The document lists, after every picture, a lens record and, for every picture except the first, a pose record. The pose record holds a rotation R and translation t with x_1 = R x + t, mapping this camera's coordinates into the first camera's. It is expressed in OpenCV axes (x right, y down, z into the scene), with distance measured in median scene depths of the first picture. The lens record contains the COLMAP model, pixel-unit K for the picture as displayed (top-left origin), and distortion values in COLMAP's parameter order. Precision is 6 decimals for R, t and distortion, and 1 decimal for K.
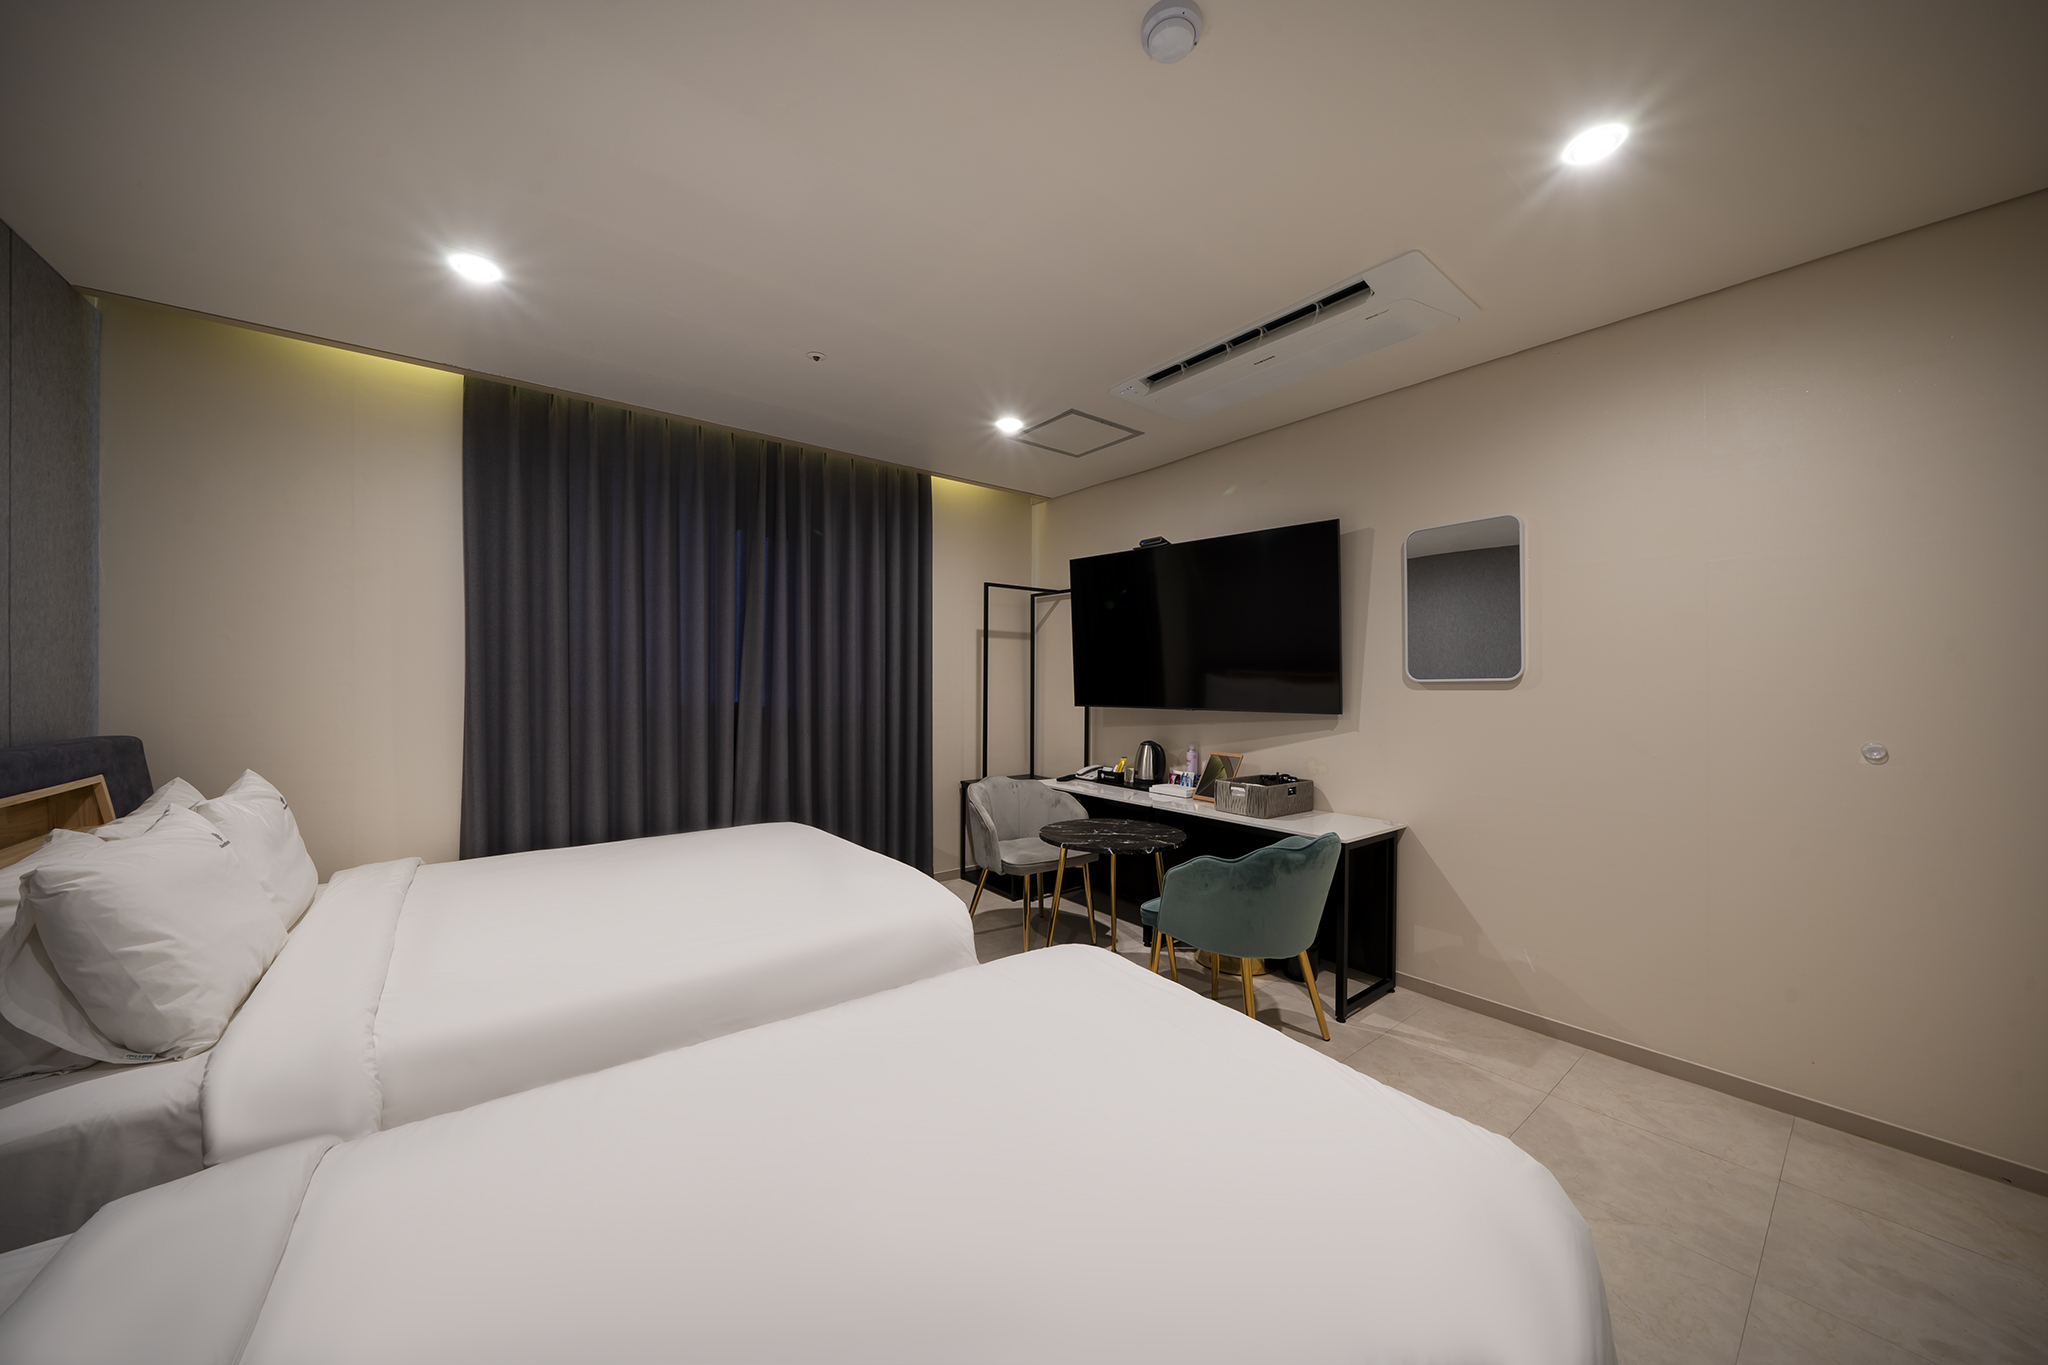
lens RADIAL K [[695.4, 0, 1024.0], [0, 695.4, 682.5], [0, 0, 1]] dist [-0.001492, 0.000046]
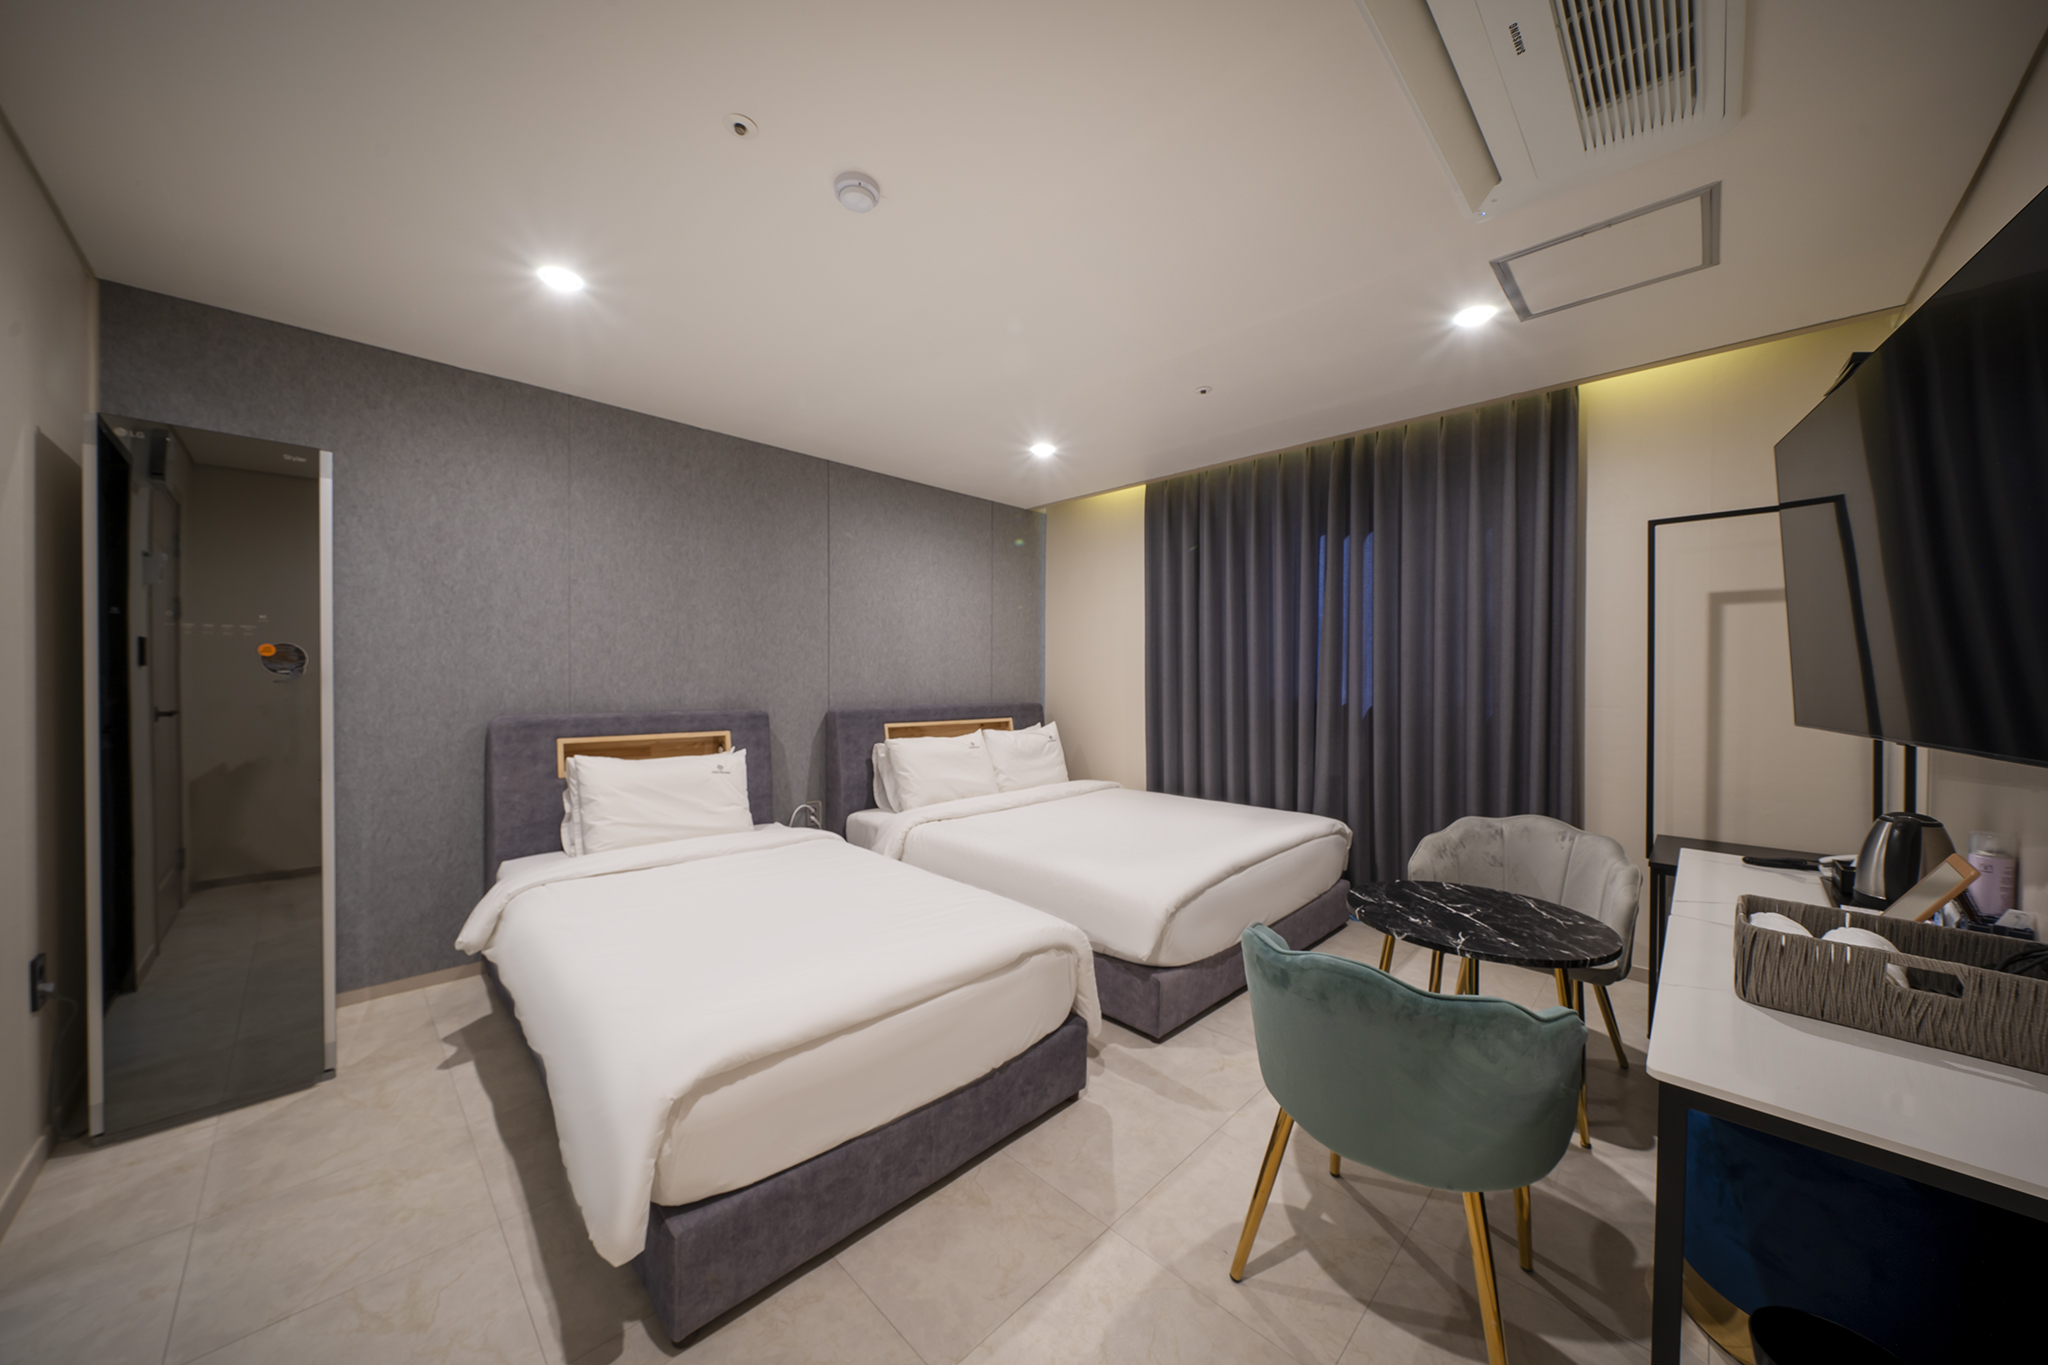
lens RADIAL K [[695.4, 0, 1024.0], [0, 695.4, 682.5], [0, 0, 1]] dist [-0.001492, 0.000046]
pose [[0.125928, 0.003373, -0.992034, 0.713873], [-0.003393, 0.999990, 0.002970, 0.003737], [0.992034, 0.002992, 0.125938, 0.516061]]
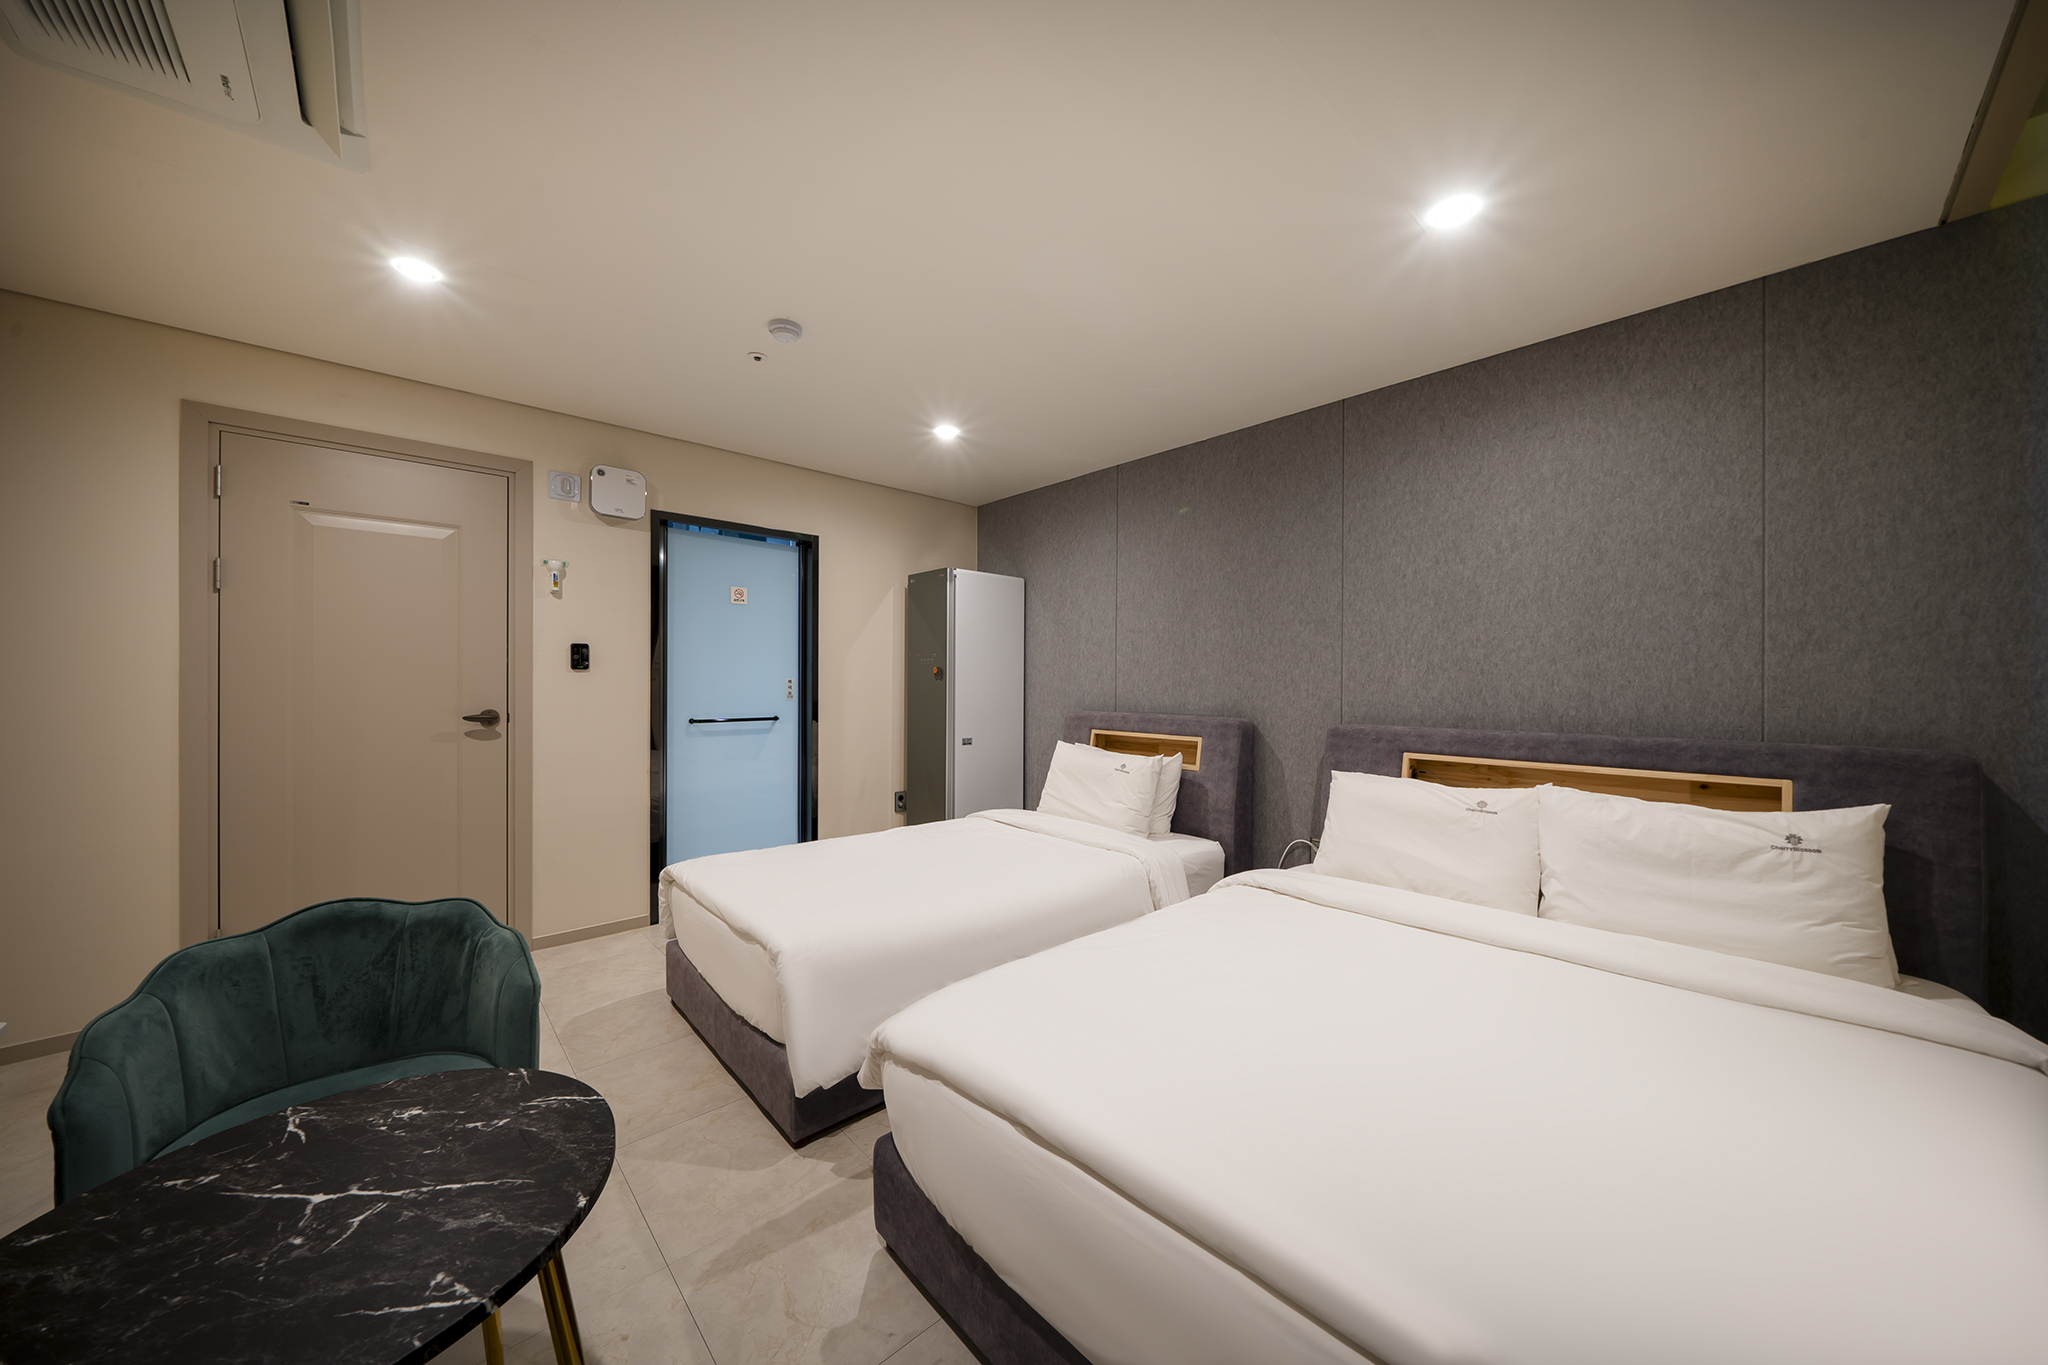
lens RADIAL K [[695.4, 0, 1024.0], [0, 695.4, 682.5], [0, 0, 1]] dist [-0.001492, 0.000046]
pose [[-0.996976, -0.007562, -0.077341, -0.130884], [-0.007323, 0.999967, -0.003375, 0.005293], [0.077364, -0.002798, -0.996999, 1.305655]]
